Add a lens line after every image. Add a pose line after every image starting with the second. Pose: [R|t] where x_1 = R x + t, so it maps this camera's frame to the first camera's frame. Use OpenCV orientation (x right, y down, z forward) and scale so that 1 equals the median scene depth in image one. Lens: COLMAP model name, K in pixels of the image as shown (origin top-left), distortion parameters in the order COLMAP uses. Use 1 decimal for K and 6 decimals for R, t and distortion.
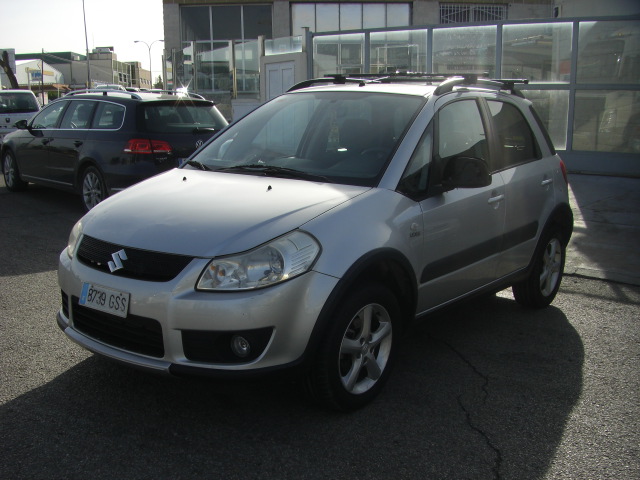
lens RADIAL K [[722.6, 0, 292.9], [0, 722.6, 304.5], [0, 0, 1]] dist [-0.184844, 0.125498]
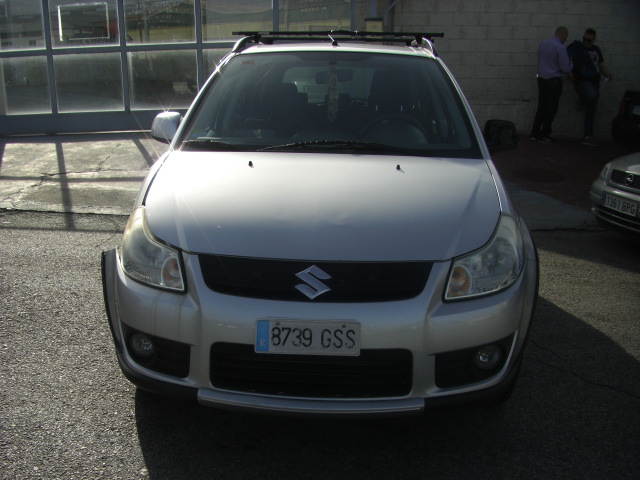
lens RADIAL K [[722.6, 0, 292.9], [0, 722.6, 304.5], [0, 0, 1]] dist [-0.184844, 0.125498]
pose [[0.826879, -0.181514, 0.532281, -0.670055], [0.153883, 0.983386, 0.096294, -0.114889], [-0.540916, 0.002286, 0.841073, 0.401072]]
